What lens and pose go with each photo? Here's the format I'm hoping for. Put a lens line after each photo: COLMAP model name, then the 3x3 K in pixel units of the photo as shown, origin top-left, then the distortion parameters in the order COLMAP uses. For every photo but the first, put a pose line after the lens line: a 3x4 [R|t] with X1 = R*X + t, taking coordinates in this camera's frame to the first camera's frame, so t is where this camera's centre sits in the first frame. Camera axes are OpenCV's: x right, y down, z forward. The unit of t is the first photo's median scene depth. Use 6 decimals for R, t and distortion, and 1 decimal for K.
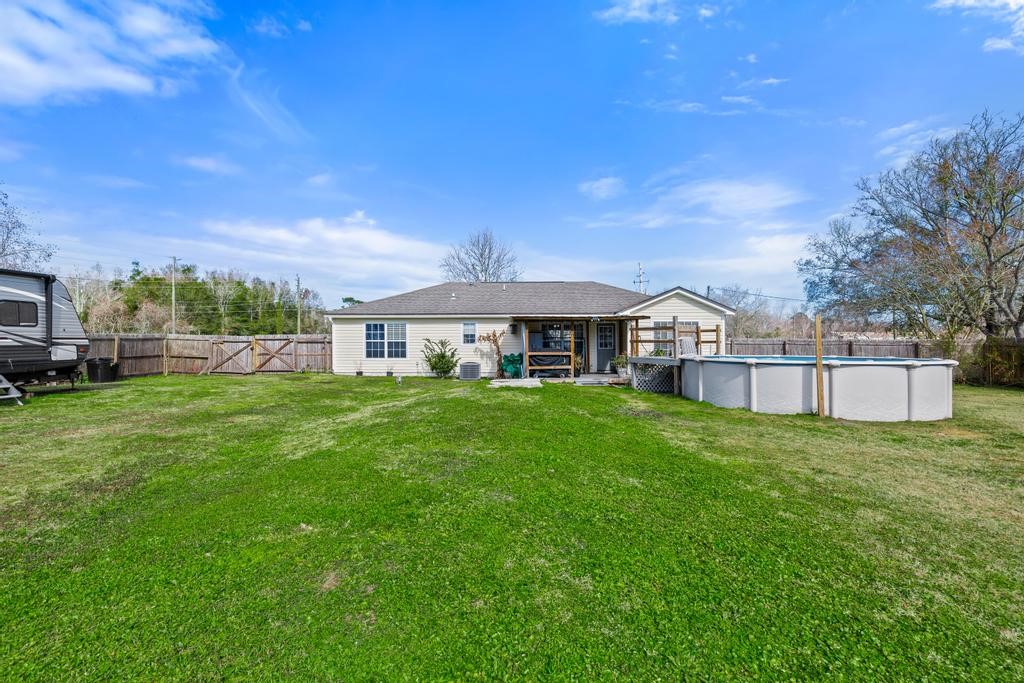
lens RADIAL K [[462.1, 0, 509.0], [0, 462.1, 339.4], [0, 0, 1]] dist [0.001370, 0.000027]
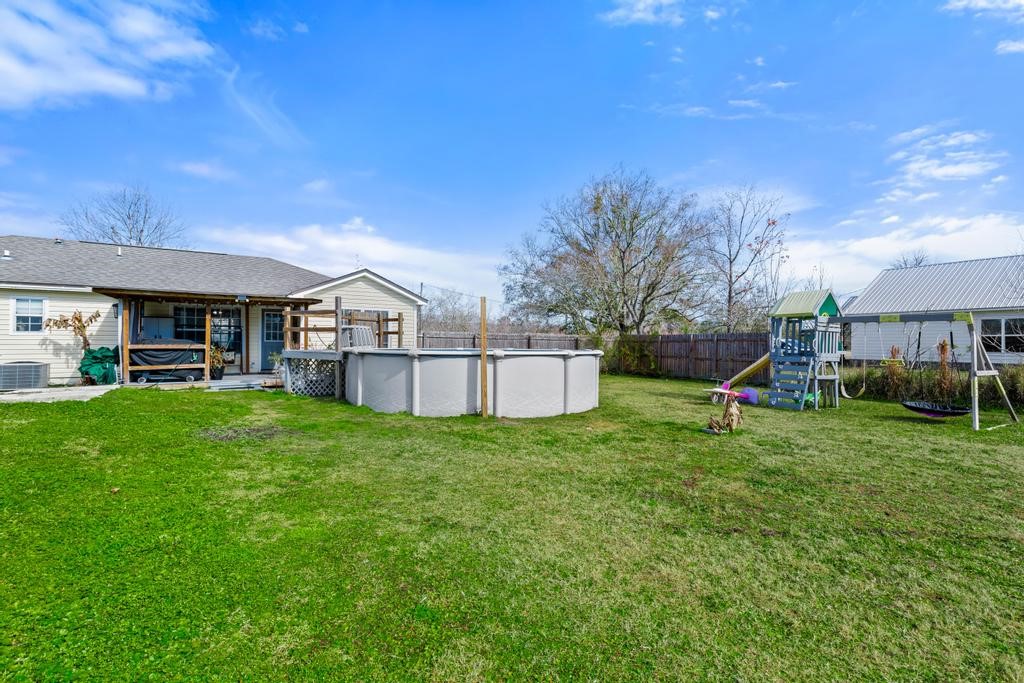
lens RADIAL K [[462.1, 0, 513.2], [0, 462.1, 341.8], [0, 0, 1]] dist [0.001370, 0.000027]
pose [[0.837811, 0.008021, 0.545901, 0.138567], [-0.012628, 0.999909, 0.004690, 0.013462], [-0.545814, -0.010823, 0.837837, 0.142668]]
